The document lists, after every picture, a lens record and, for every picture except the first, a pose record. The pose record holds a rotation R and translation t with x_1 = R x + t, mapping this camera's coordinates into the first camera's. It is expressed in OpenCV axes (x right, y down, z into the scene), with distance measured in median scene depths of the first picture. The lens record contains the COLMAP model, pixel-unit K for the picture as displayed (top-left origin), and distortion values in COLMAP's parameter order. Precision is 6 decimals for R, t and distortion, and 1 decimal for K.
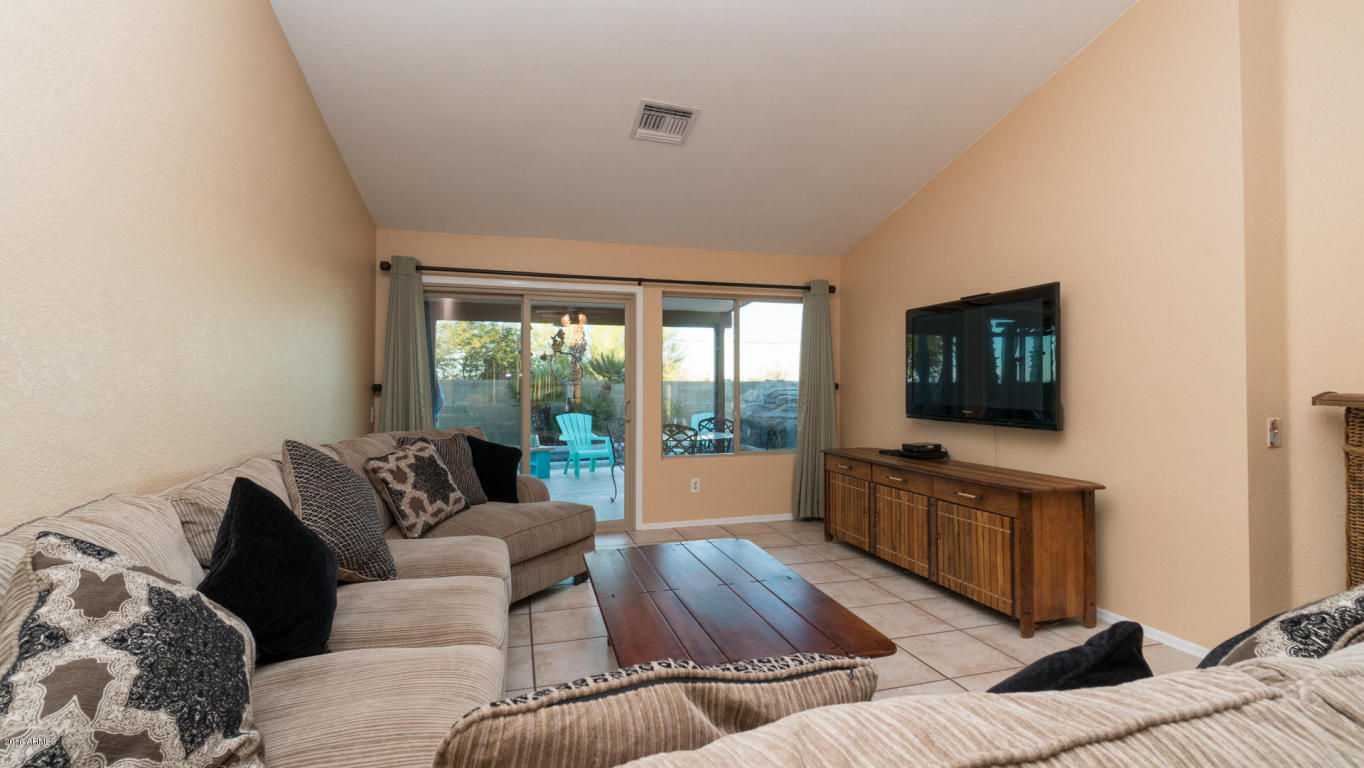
lens RADIAL K [[584.4, 0, 683.9], [0, 584.4, 382.5], [0, 0, 1]] dist [-0.007147, 0.001991]
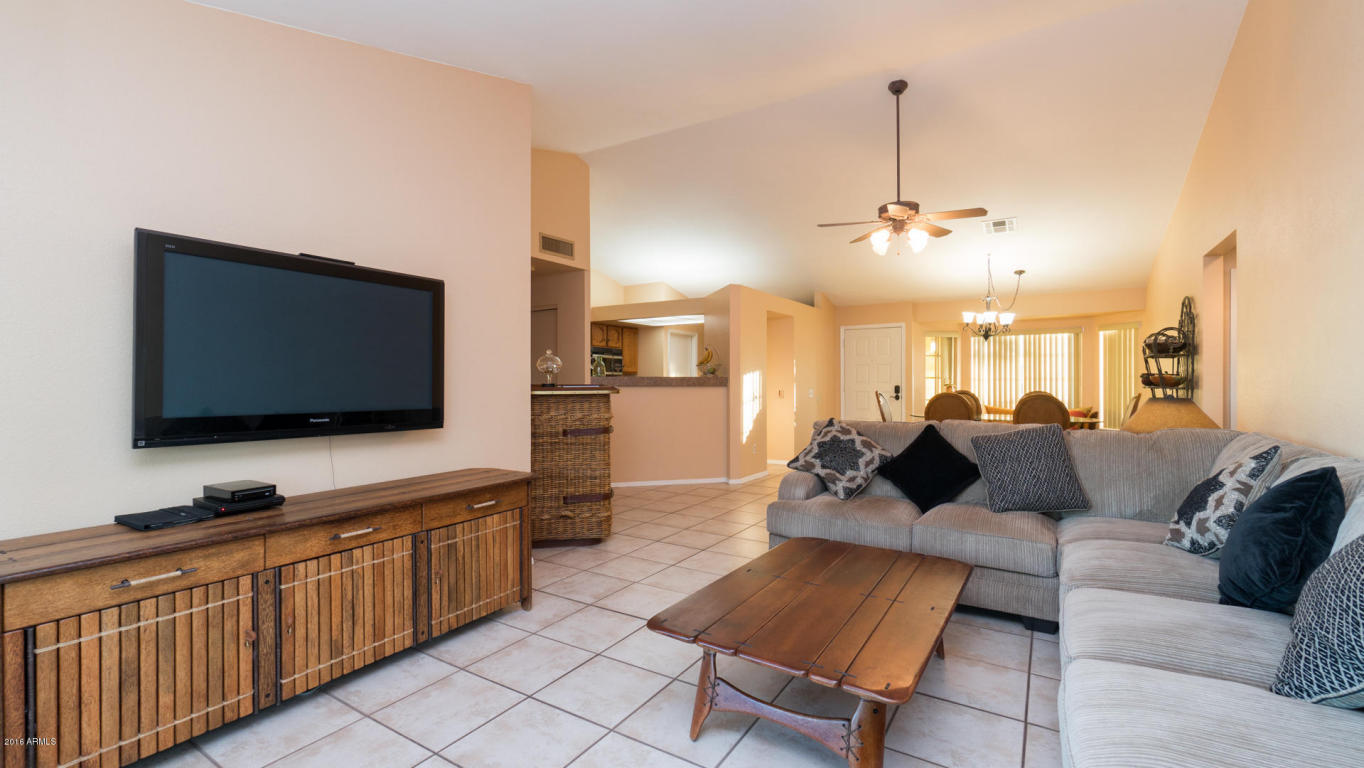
lens RADIAL K [[584.4, 0, 685.1], [0, 584.4, 382.0], [0, 0, 1]] dist [-0.007147, 0.001991]
pose [[-0.660414, -0.002464, 0.750898, -0.357597], [-0.004504, 0.999990, -0.000680, 0.002521], [-0.750888, -0.003831, -0.660418, 1.221105]]
